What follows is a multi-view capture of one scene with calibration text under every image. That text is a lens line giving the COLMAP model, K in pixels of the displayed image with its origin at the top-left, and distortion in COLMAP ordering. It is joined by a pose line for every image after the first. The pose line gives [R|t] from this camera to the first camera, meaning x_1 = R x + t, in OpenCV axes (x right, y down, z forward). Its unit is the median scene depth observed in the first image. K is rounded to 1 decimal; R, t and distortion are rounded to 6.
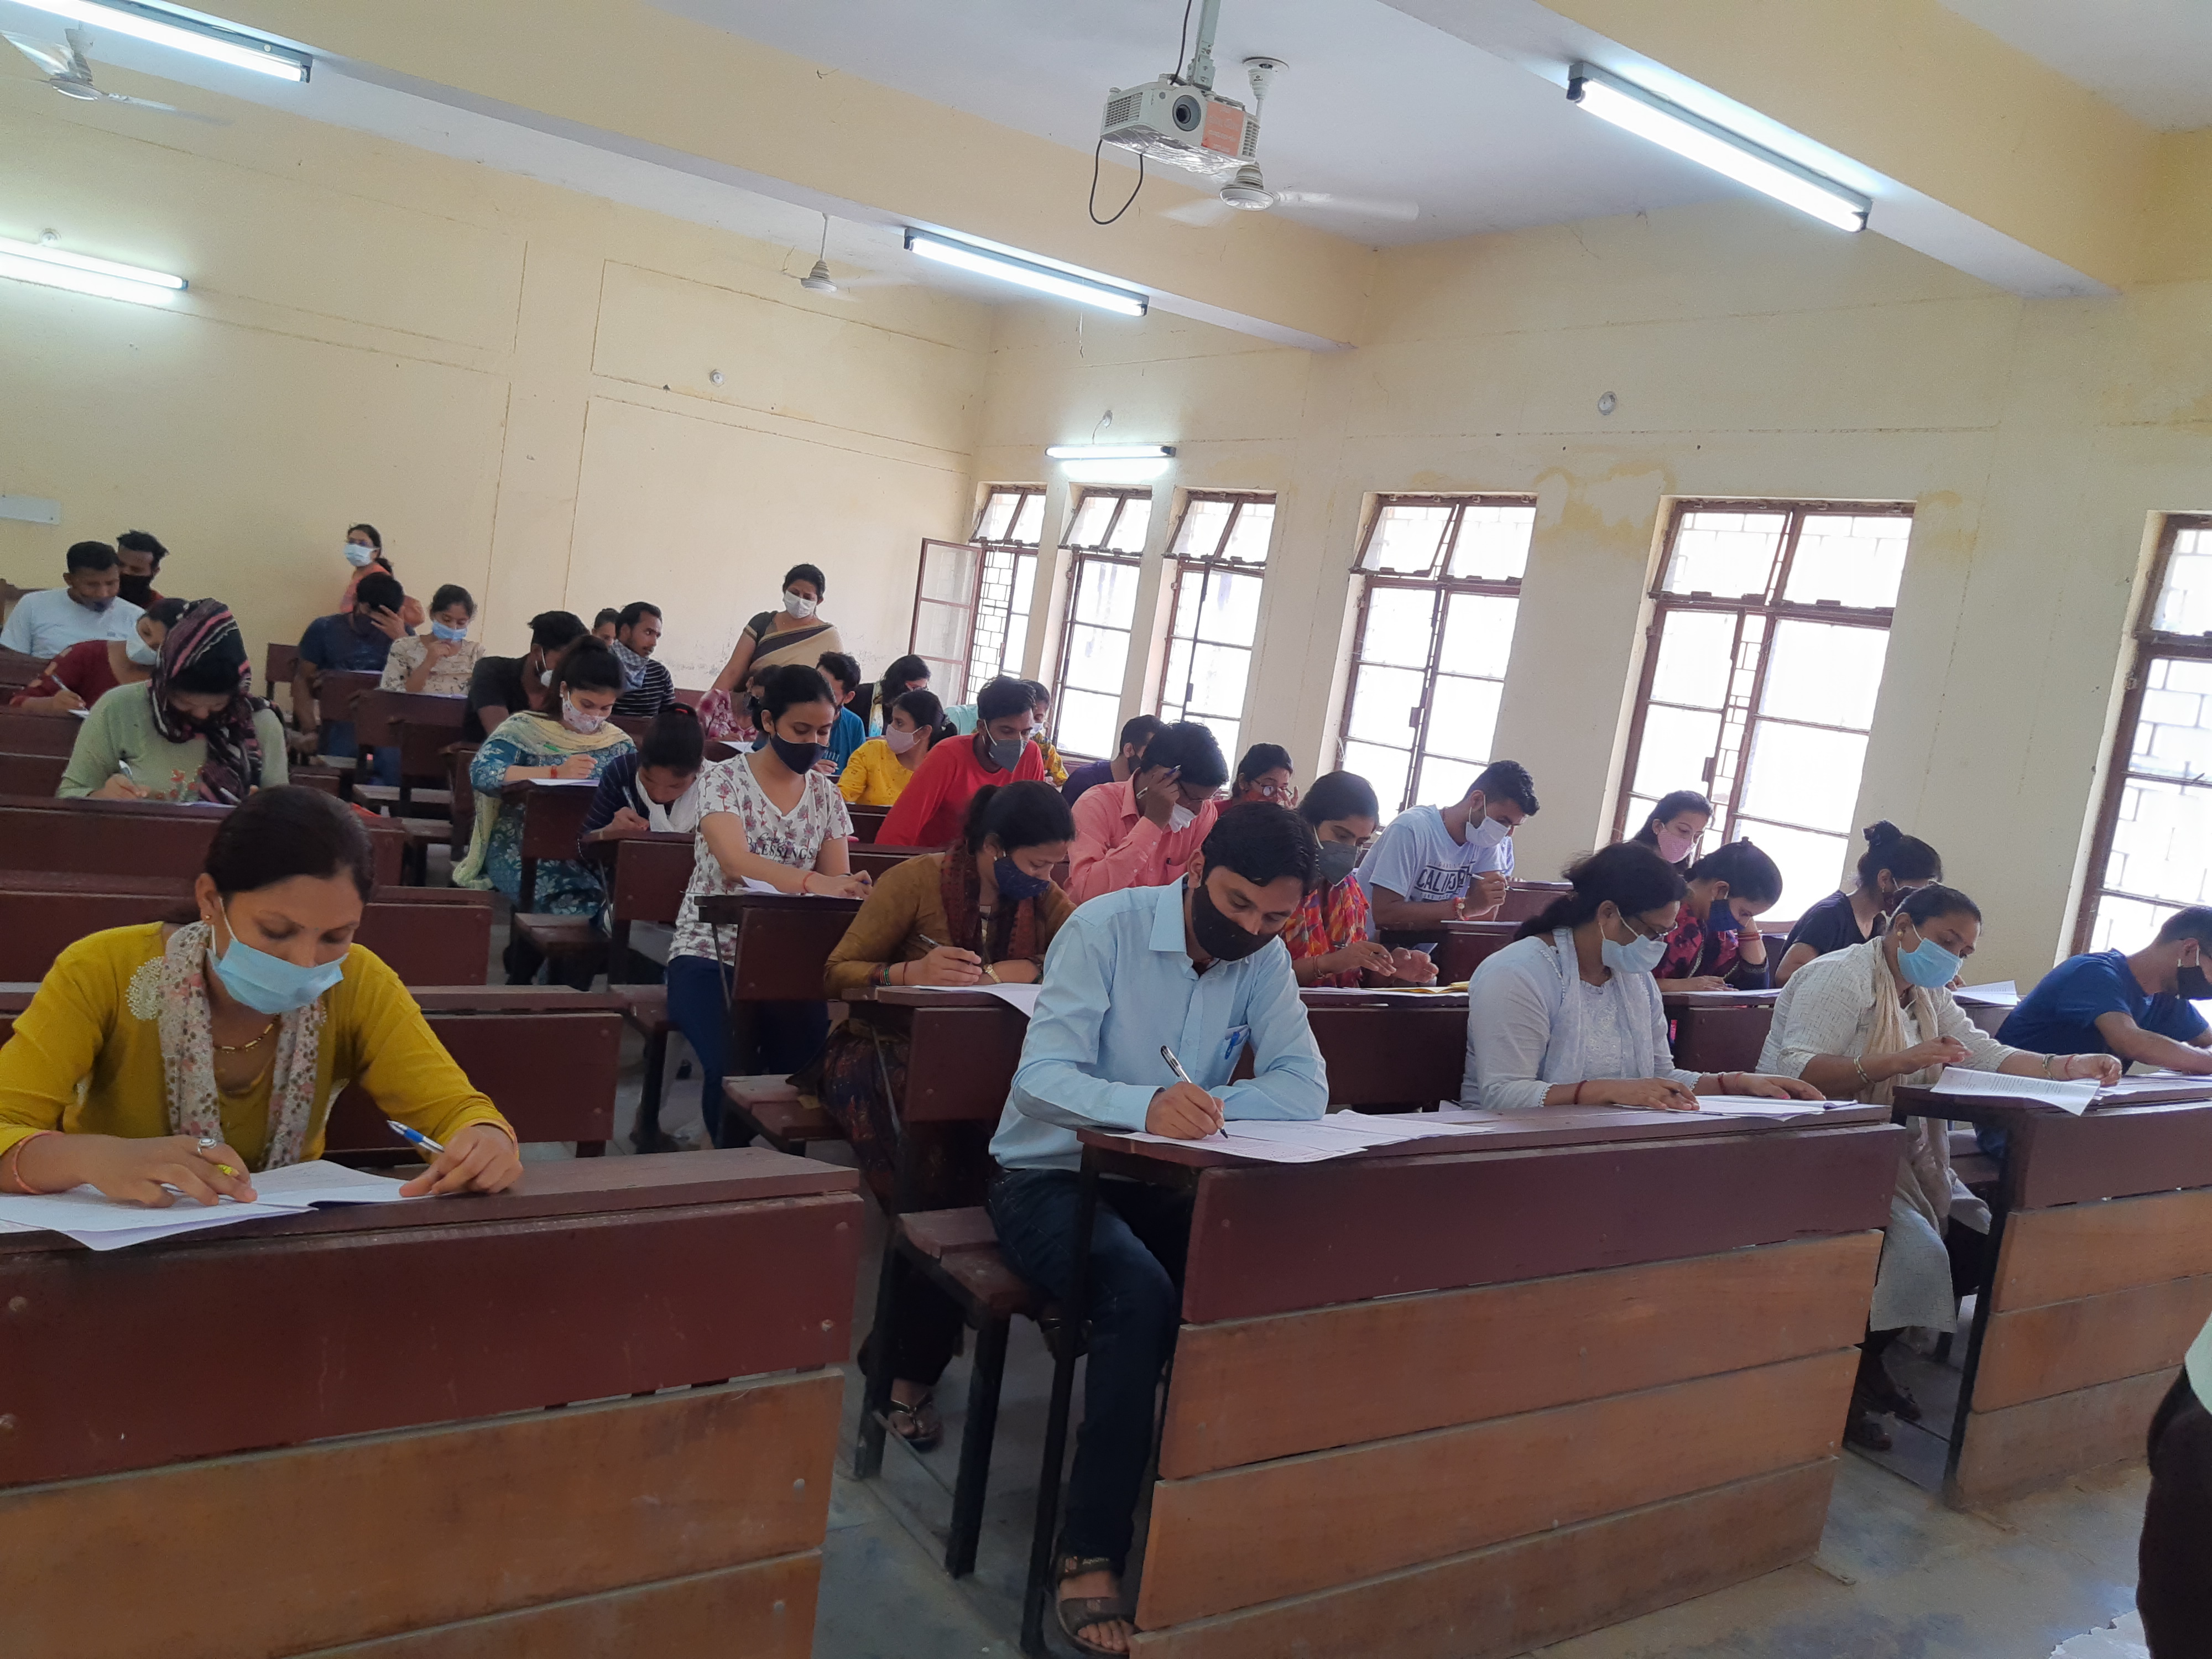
lens RADIAL K [[1653.0, 0, 1106.0], [0, 1653.0, 829.5], [0, 0, 1]] dist [0.000788, -0.000794]
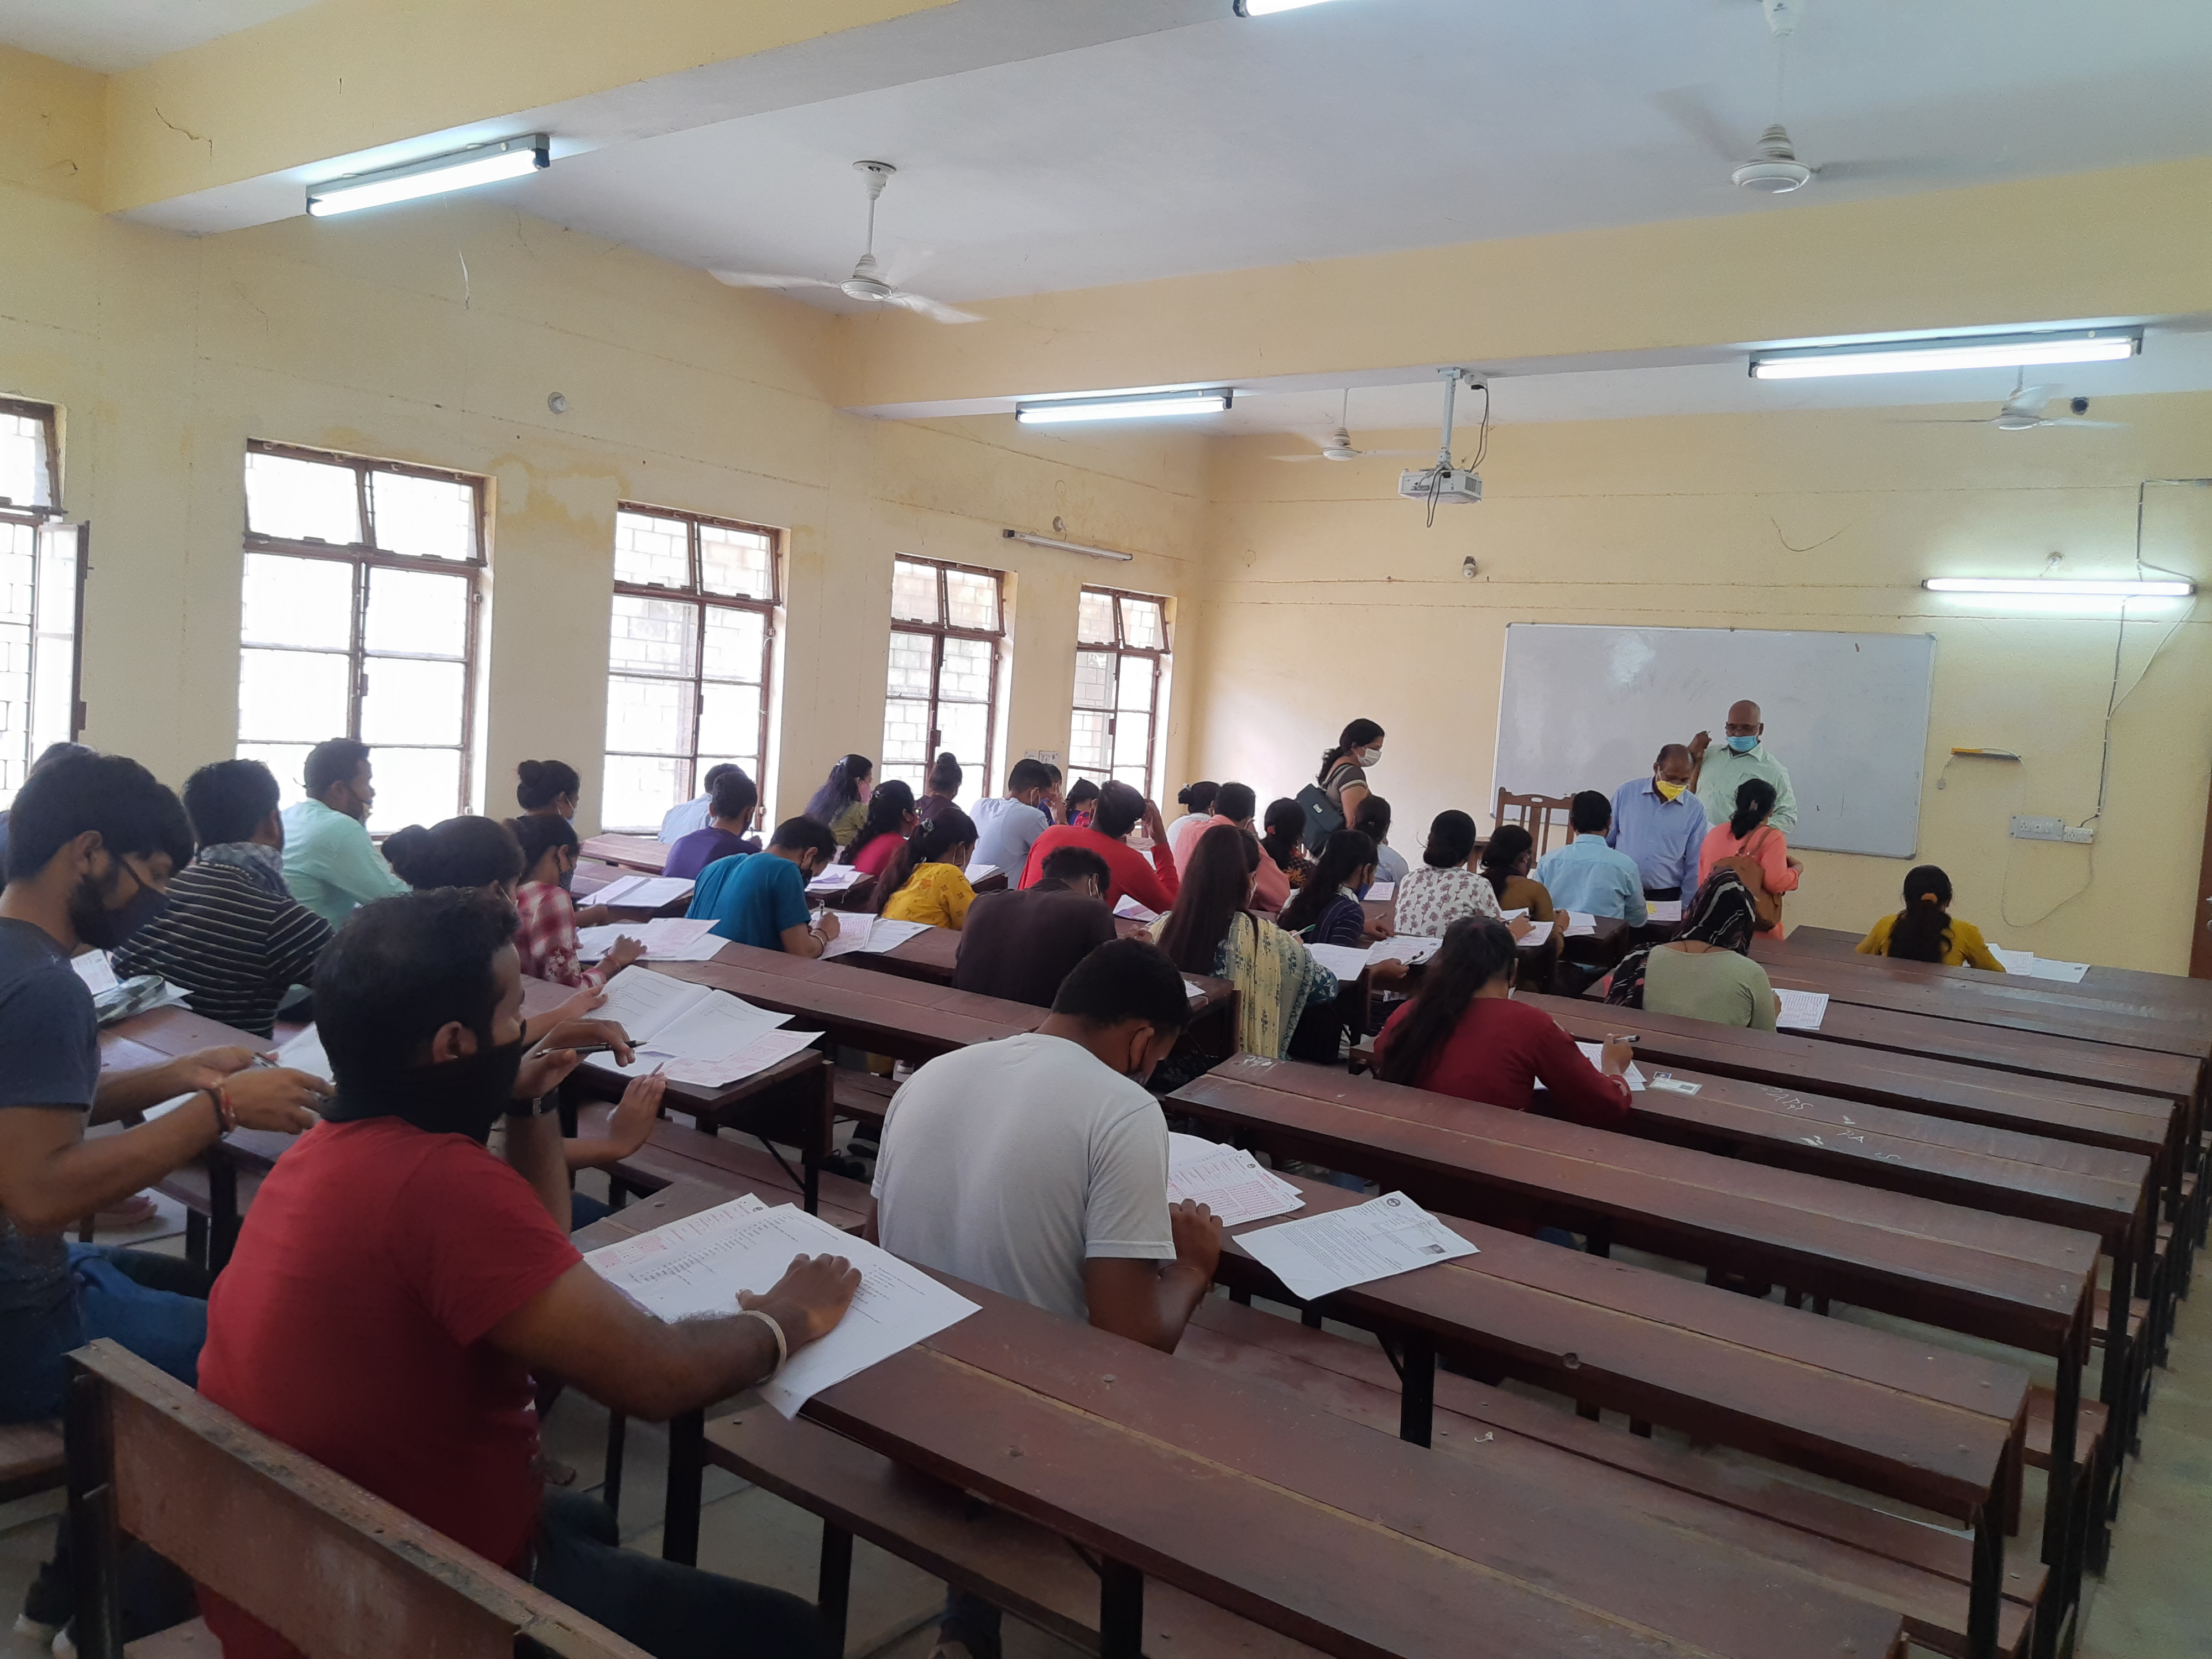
lens RADIAL K [[1653.0, 0, 1106.0], [0, 1653.0, 829.5], [0, 0, 1]] dist [0.000788, -0.000794]
pose [[-0.354339, -0.220475, 0.908754, -0.750189], [0.001282, 0.971693, 0.236245, -0.211887], [-0.935116, 0.084876, -0.344026, 0.935099]]
